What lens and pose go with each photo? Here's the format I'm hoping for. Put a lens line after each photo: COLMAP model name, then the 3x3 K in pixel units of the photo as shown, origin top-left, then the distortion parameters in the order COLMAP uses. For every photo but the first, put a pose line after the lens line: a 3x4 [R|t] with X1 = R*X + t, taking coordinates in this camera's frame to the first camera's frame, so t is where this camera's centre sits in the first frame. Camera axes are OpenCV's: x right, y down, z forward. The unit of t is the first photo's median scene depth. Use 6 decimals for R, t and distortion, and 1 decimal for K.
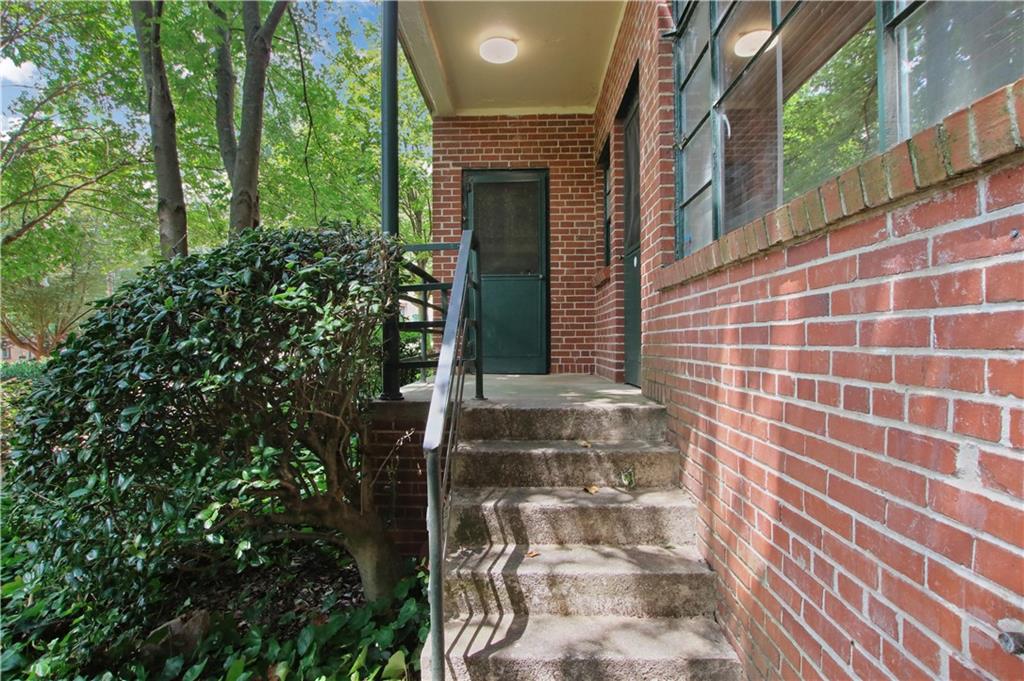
lens RADIAL K [[506.3, 0, 511.3], [0, 506.3, 343.3], [0, 0, 1]] dist [-0.002642, -0.000545]
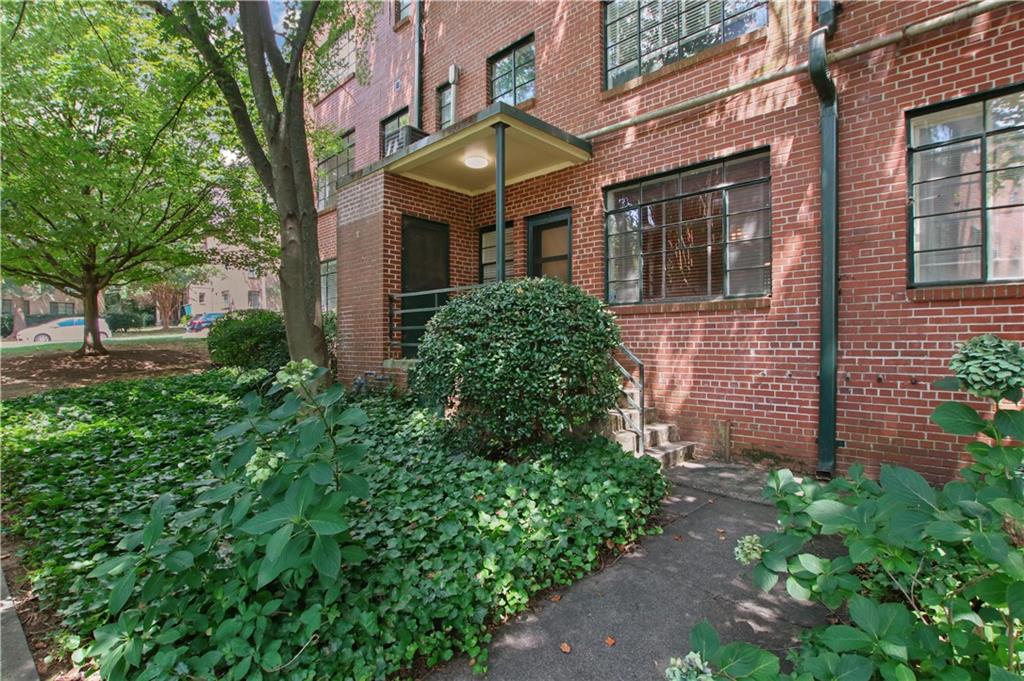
lens RADIAL K [[506.3, 0, 509.1], [0, 506.3, 340.5], [0, 0, 1]] dist [-0.002642, -0.000545]
pose [[0.660575, 0.010826, 0.750682, -4.621890], [0.000051, 0.999895, -0.014464, 0.140495], [-0.750760, 0.009593, 0.660505, -0.722574]]
